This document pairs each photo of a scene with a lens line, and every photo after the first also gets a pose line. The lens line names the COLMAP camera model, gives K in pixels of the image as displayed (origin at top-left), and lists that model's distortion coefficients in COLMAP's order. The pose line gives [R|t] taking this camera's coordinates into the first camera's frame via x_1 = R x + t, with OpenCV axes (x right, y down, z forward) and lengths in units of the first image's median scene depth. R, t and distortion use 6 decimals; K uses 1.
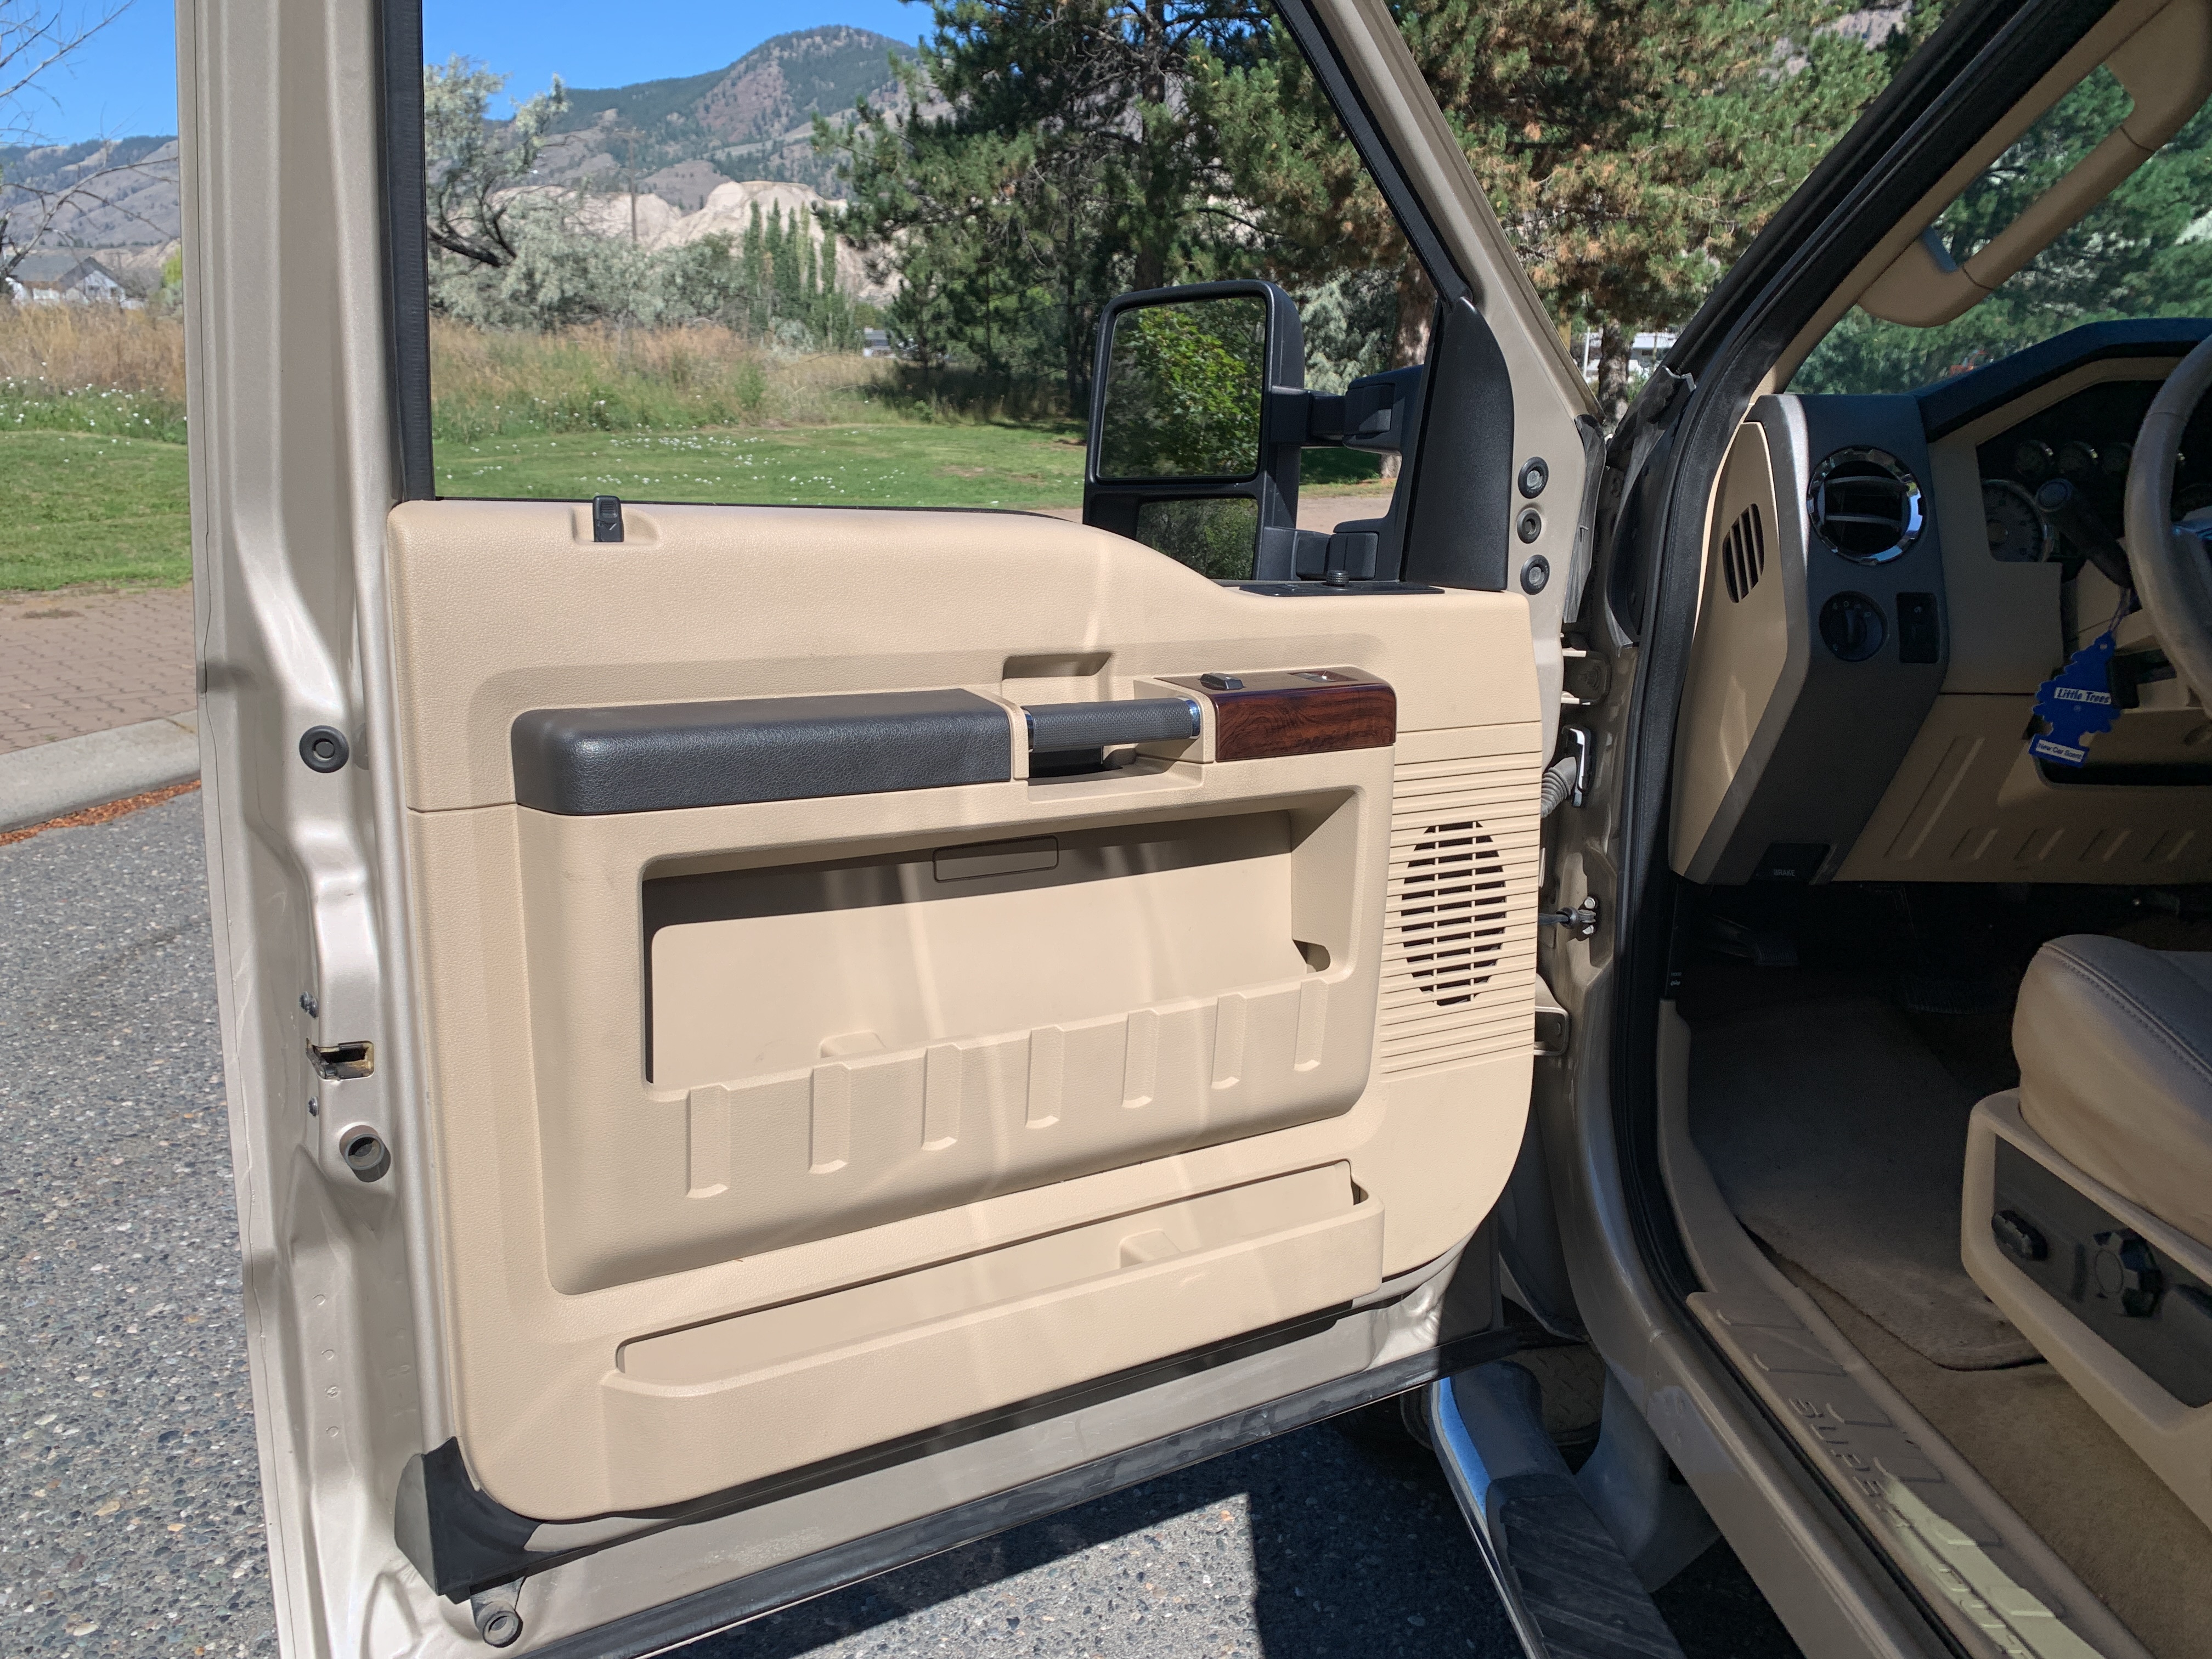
lens RADIAL K [[1697.6, 0, 1066.4], [0, 1697.6, 790.6], [0, 0, 1]] dist [-0.007433, 0.028694]
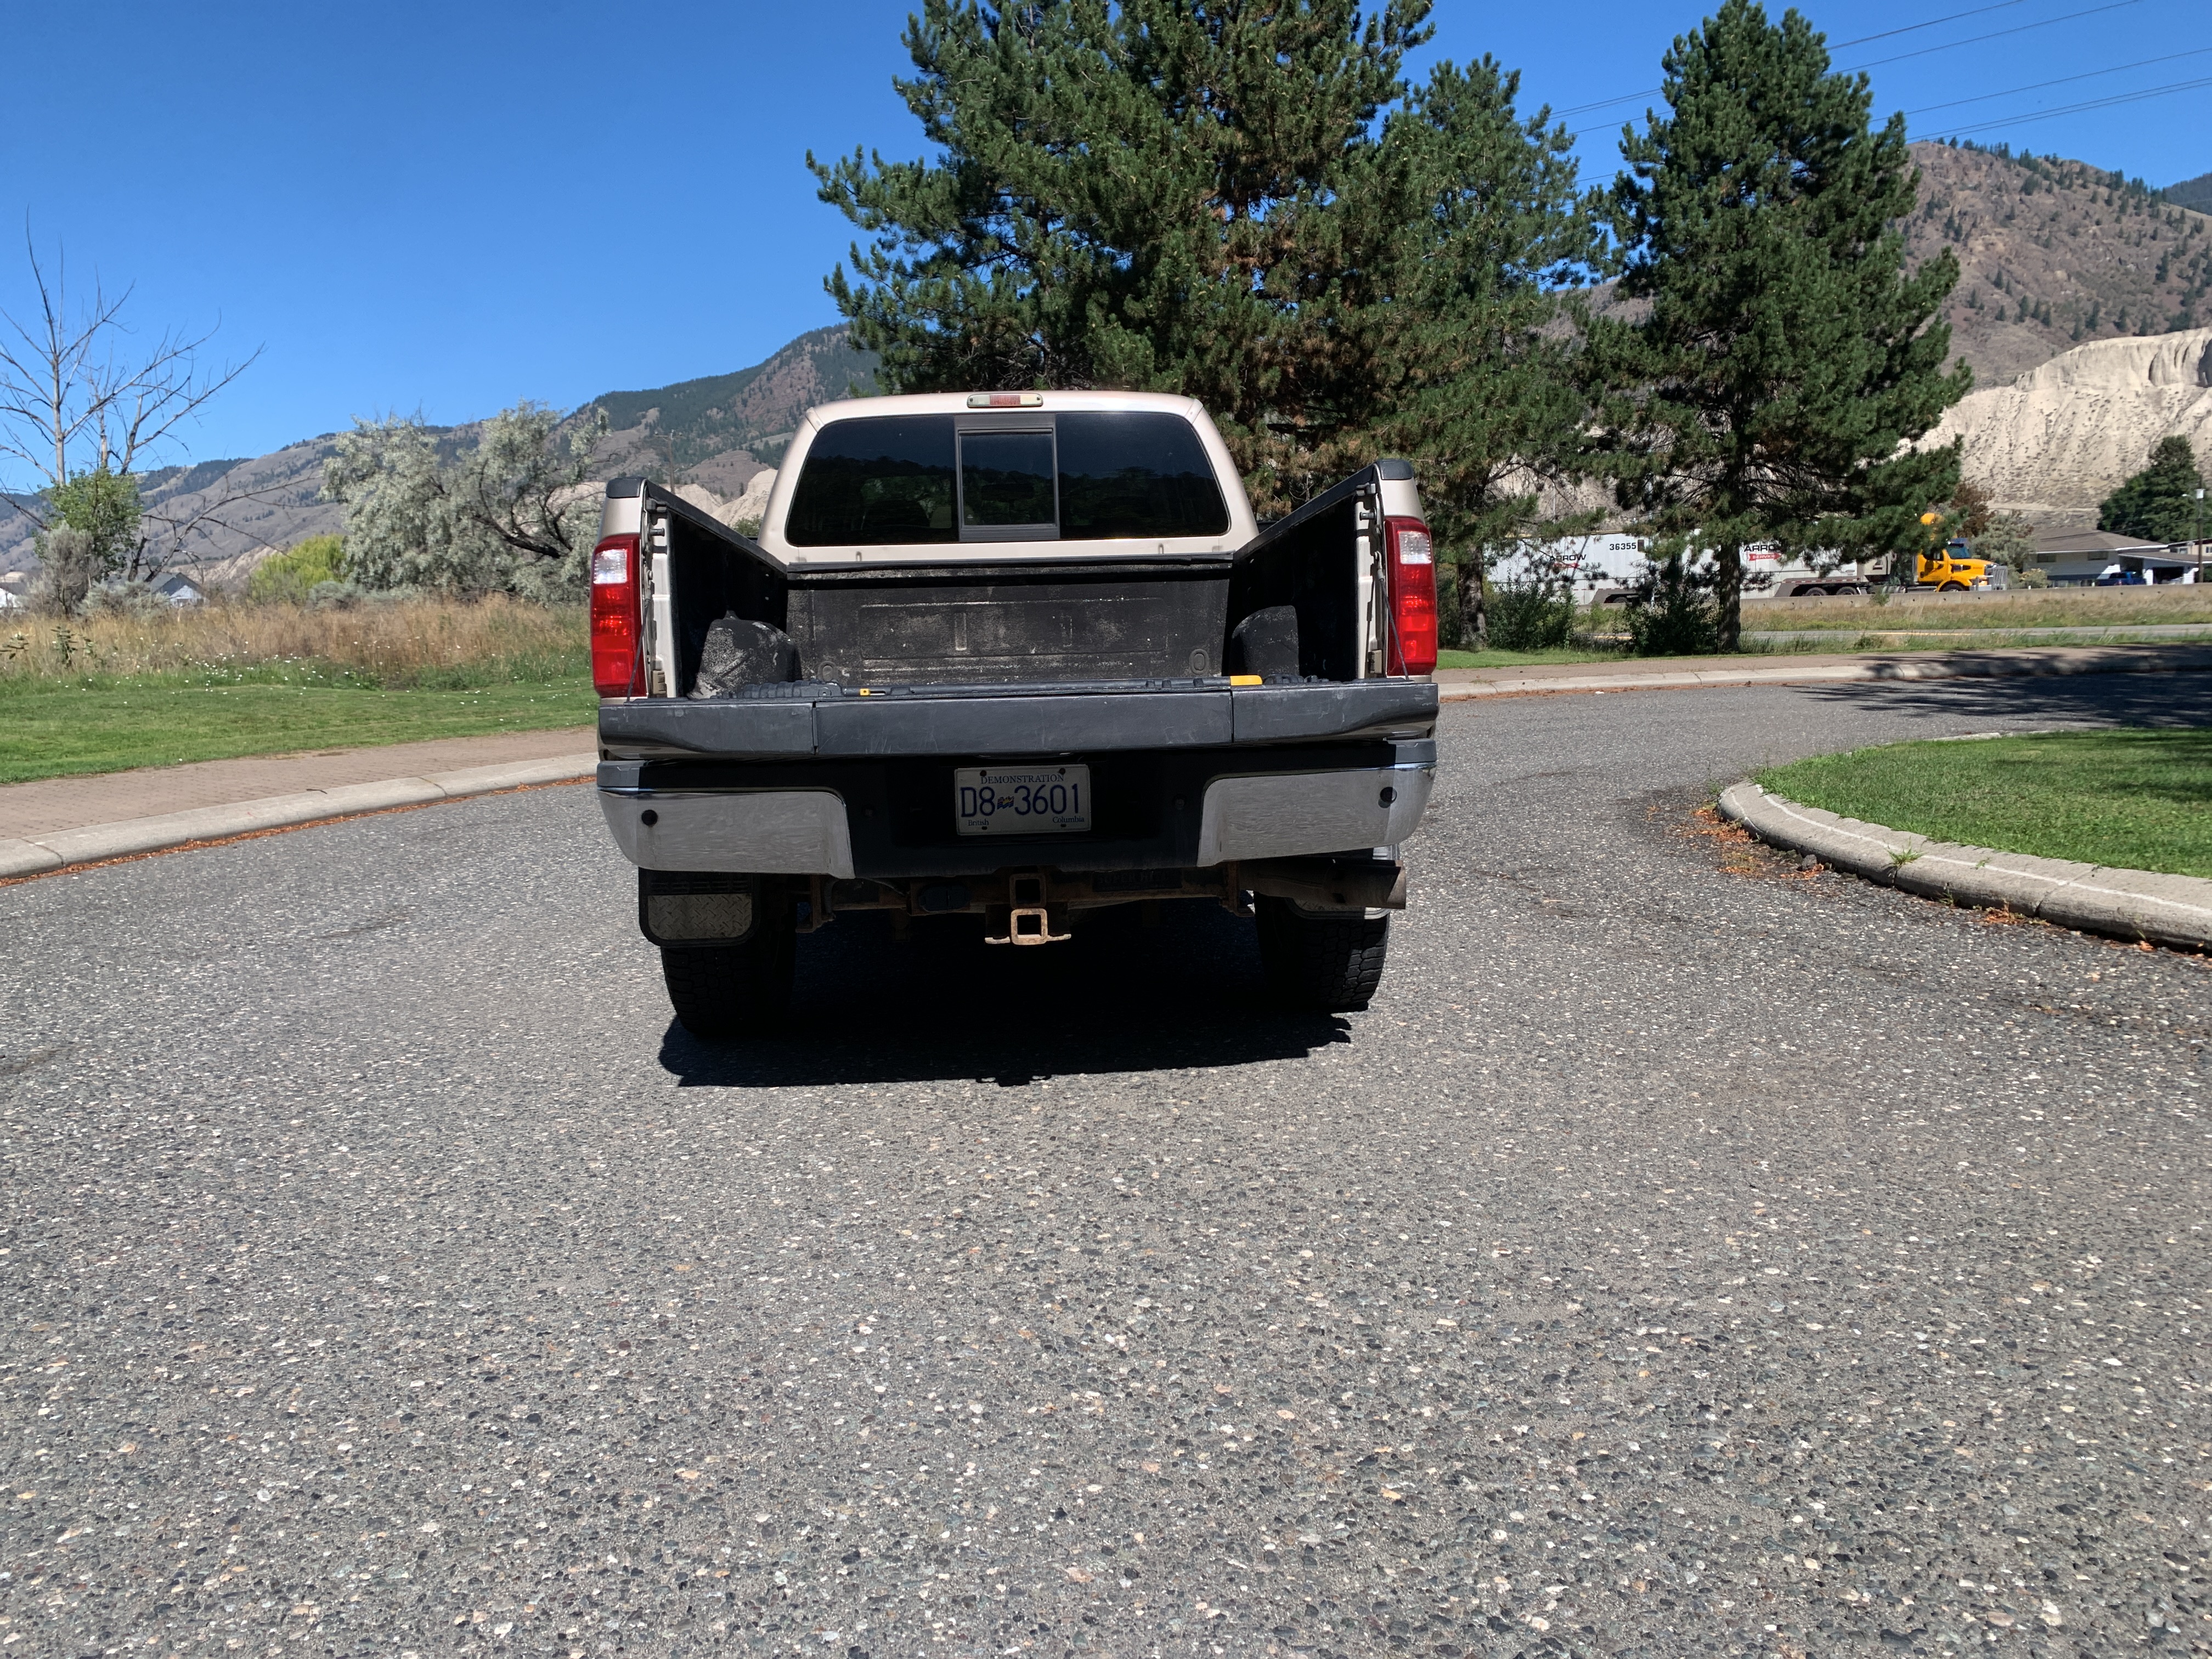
lens RADIAL K [[1675.1, 0, 1076.4], [0, 1675.1, 804.6], [0, 0, 1]] dist [0.011581, -0.001780]
pose [[0.998331, -0.055211, -0.016940, 0.859043], [0.052400, 0.989299, -0.136169, 0.886328], [0.024277, 0.135054, 0.990541, -2.840641]]
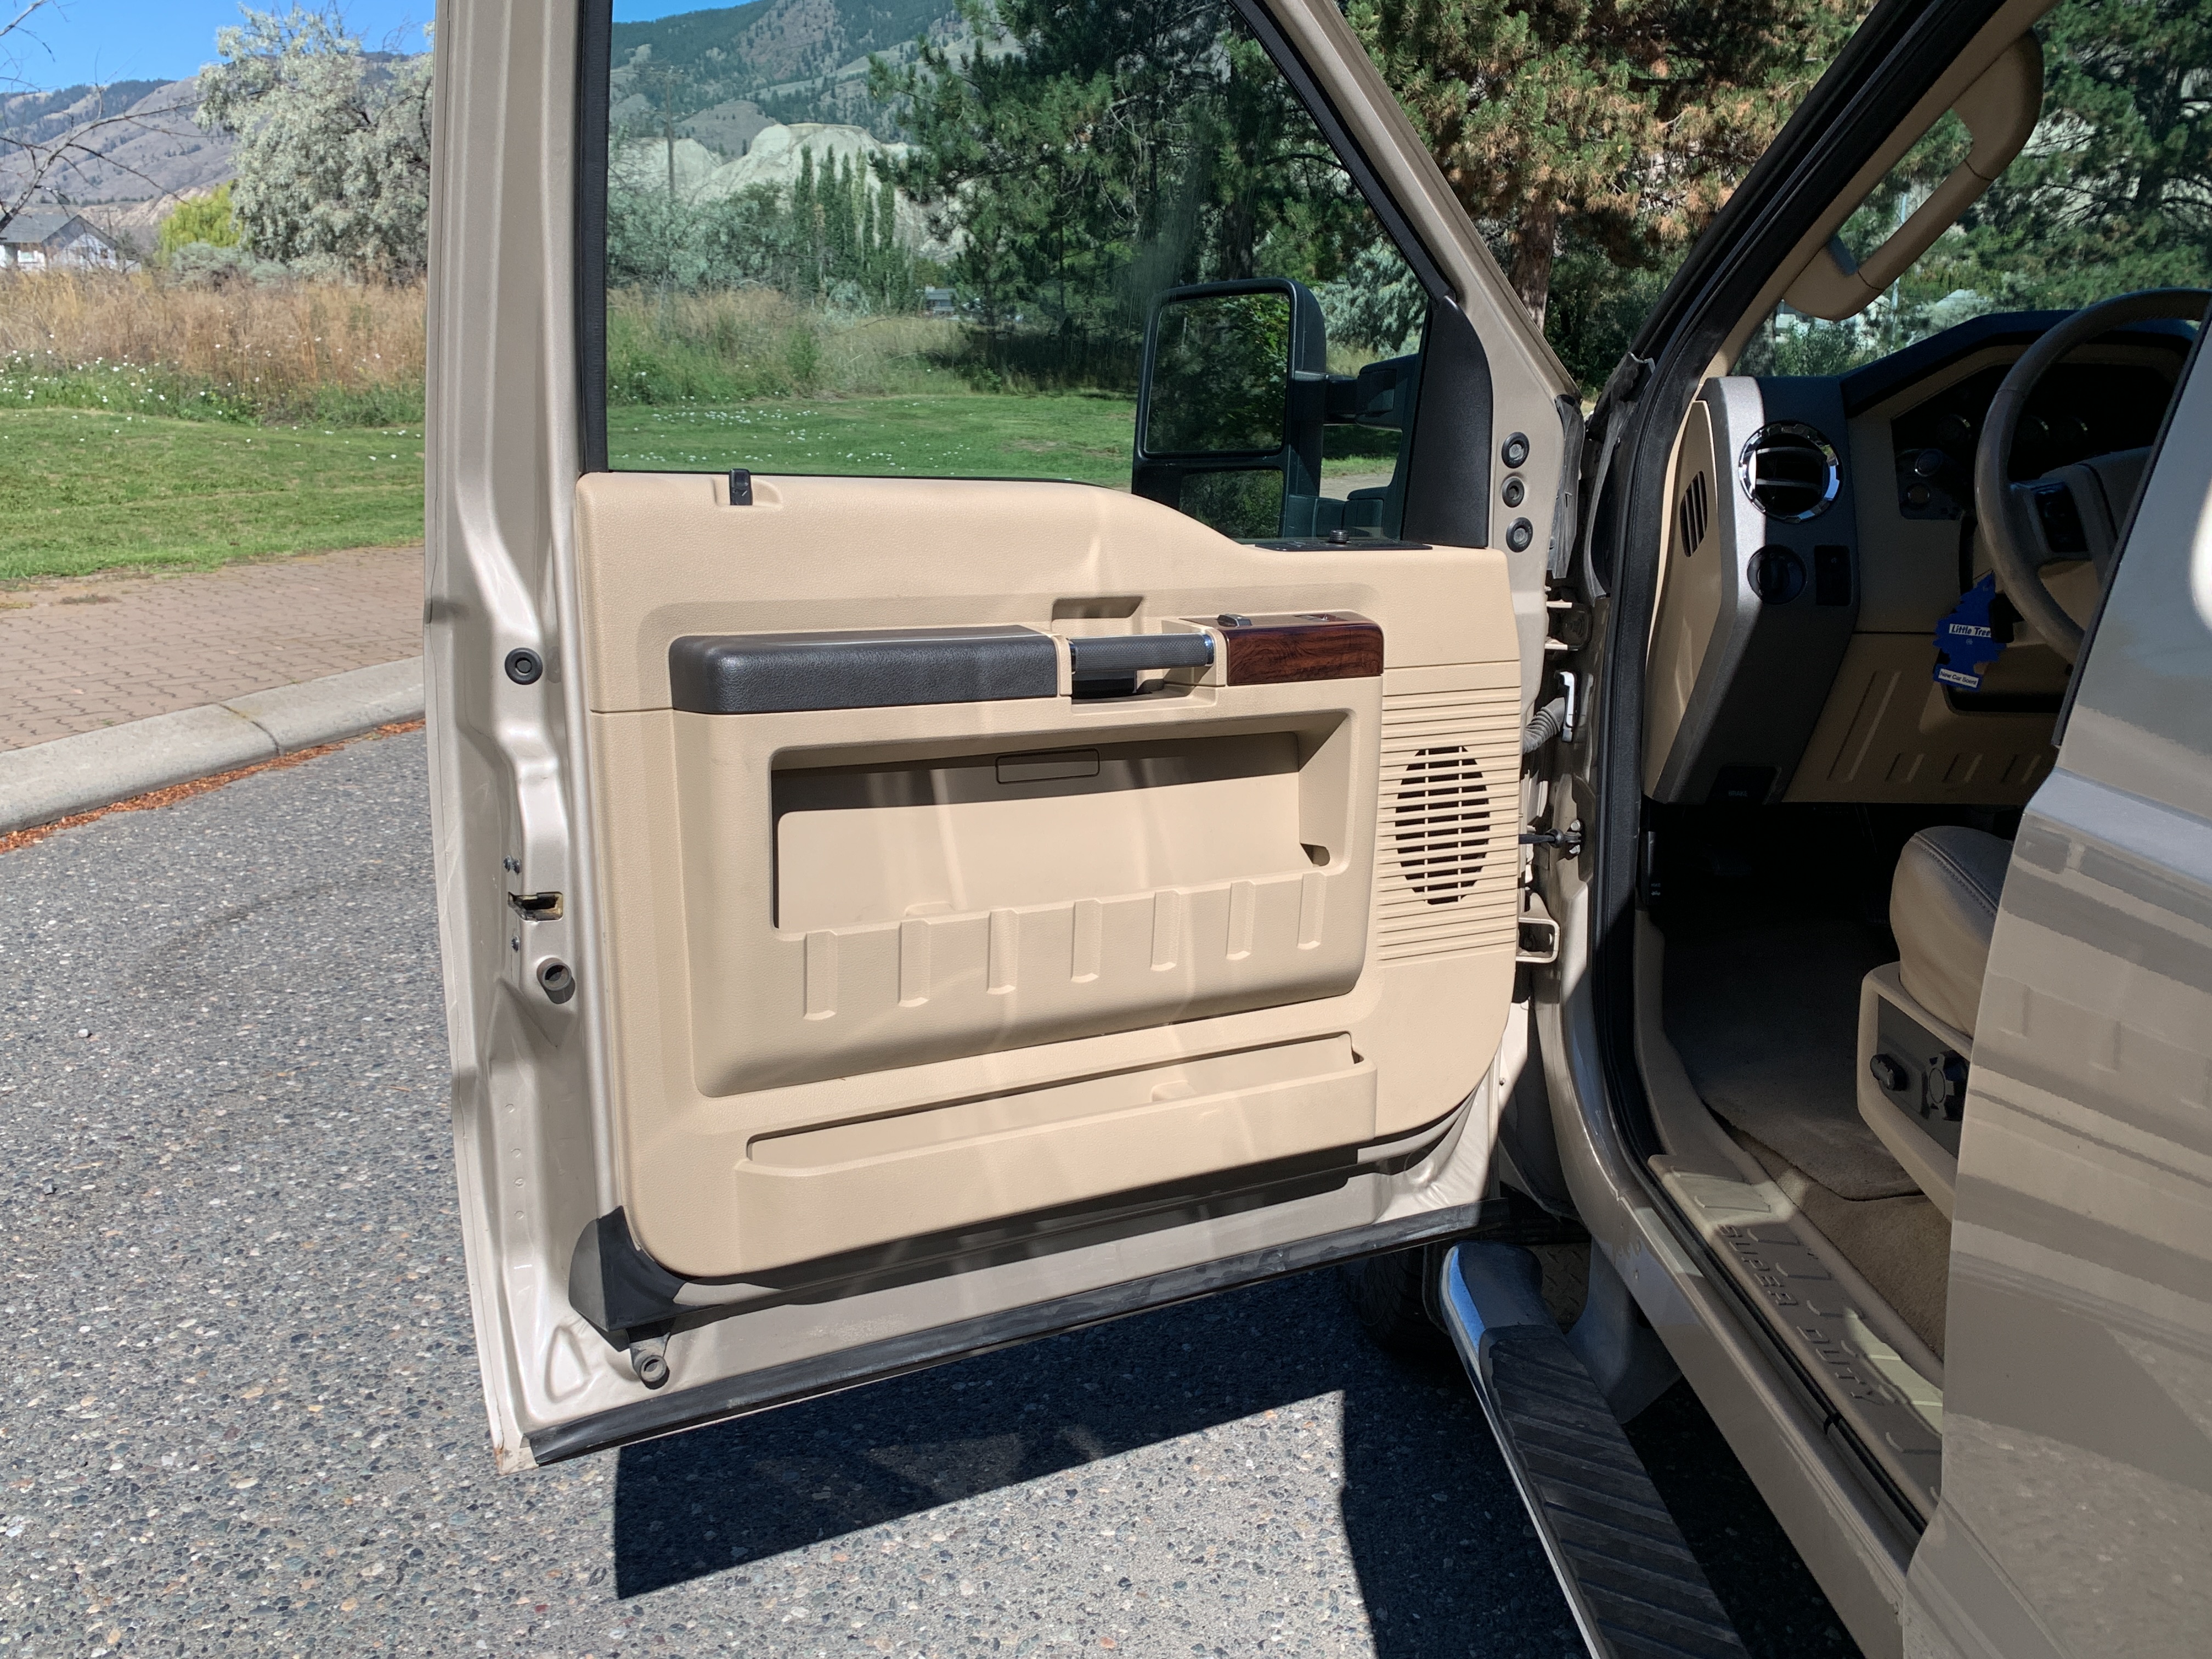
lens RADIAL K [[1890.1, 0, 1097.8], [0, 1890.1, 821.2], [0, 0, 1]] dist [-0.004167, 0.027315]
pose [[0.999608, -0.000149, -0.027988, 0.020018], [0.000441, 0.999945, 0.010437, 0.040156], [0.027985, -0.010446, 0.999554, -0.217458]]
